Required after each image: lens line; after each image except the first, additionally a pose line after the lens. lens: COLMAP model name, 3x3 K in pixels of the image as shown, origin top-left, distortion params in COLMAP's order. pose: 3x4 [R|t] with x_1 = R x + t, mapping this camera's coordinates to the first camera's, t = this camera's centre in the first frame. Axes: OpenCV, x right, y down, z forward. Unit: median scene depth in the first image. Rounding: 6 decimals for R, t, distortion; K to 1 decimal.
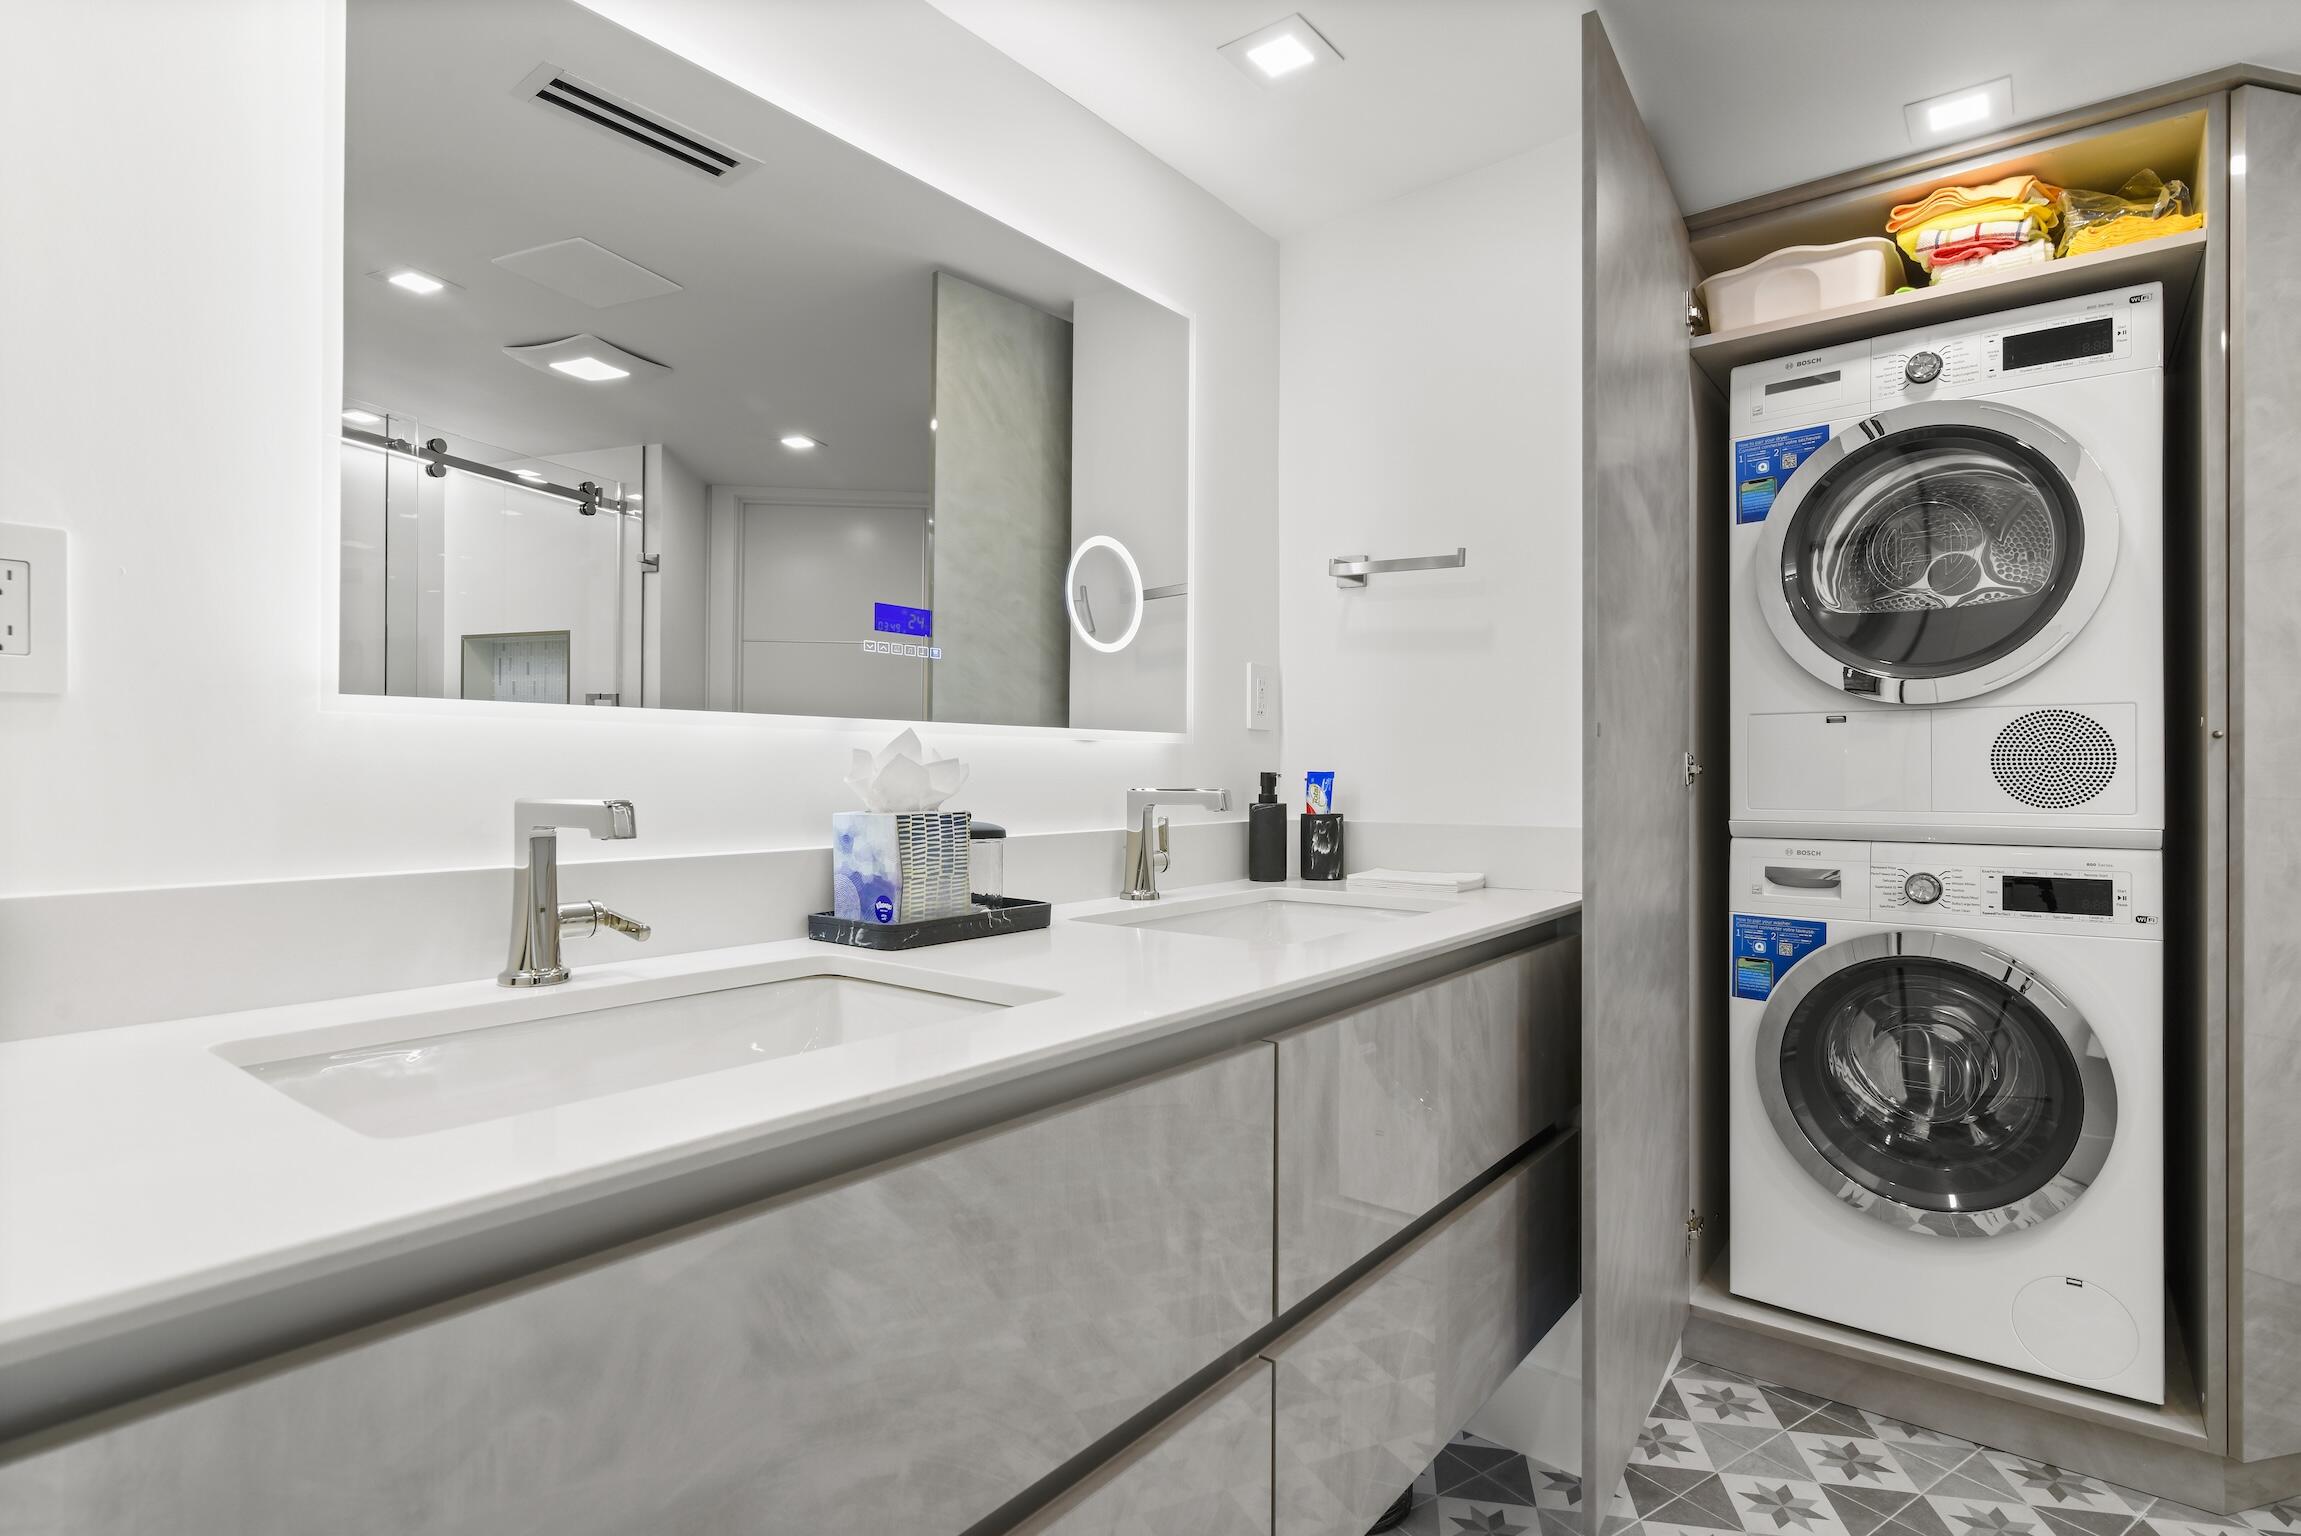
lens RADIAL K [[1149.0, 0, 1150.5], [0, 1149.0, 768.0], [0, 0, 1]] dist [0.000764, 0.000101]
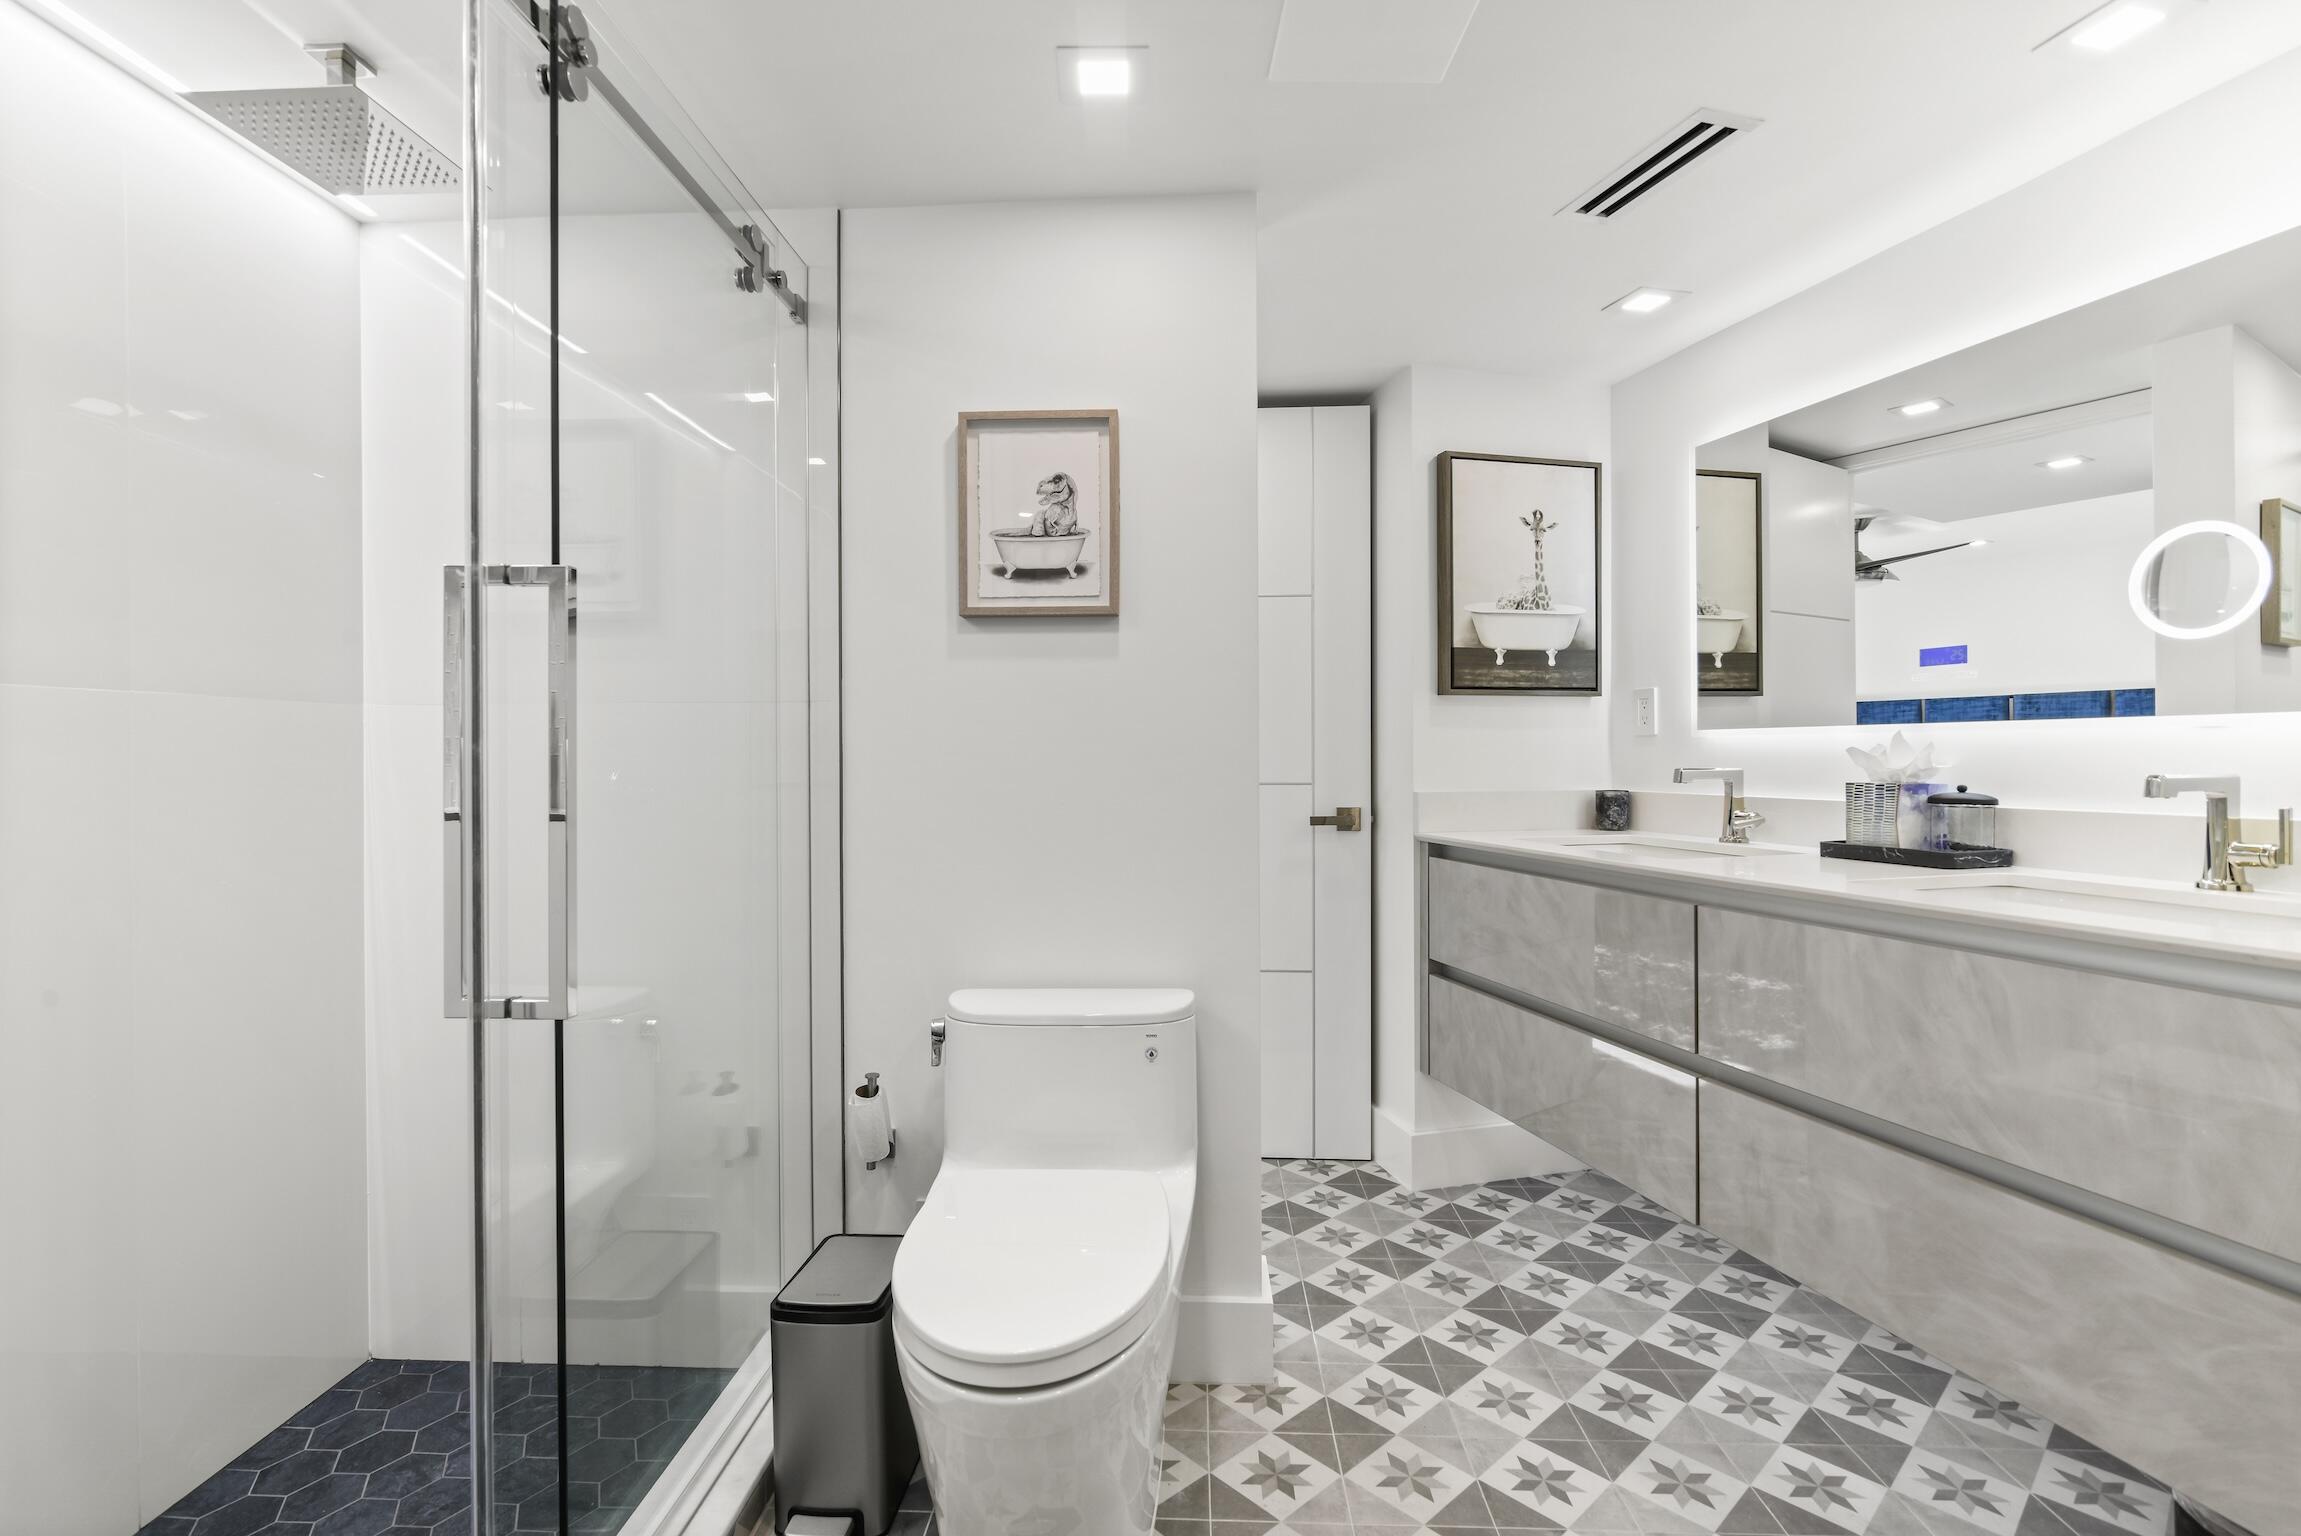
lens RADIAL K [[1061.0, 0, 1147.2], [0, 1061.0, 762.2], [0, 0, 1]] dist [-0.000733, 0.000073]
pose [[-0.602257, 0.001163, -0.798302, 1.646715], [0.008702, 0.999949, -0.005108, 0.008516], [0.798255, -0.010023, -0.602236, 1.086638]]
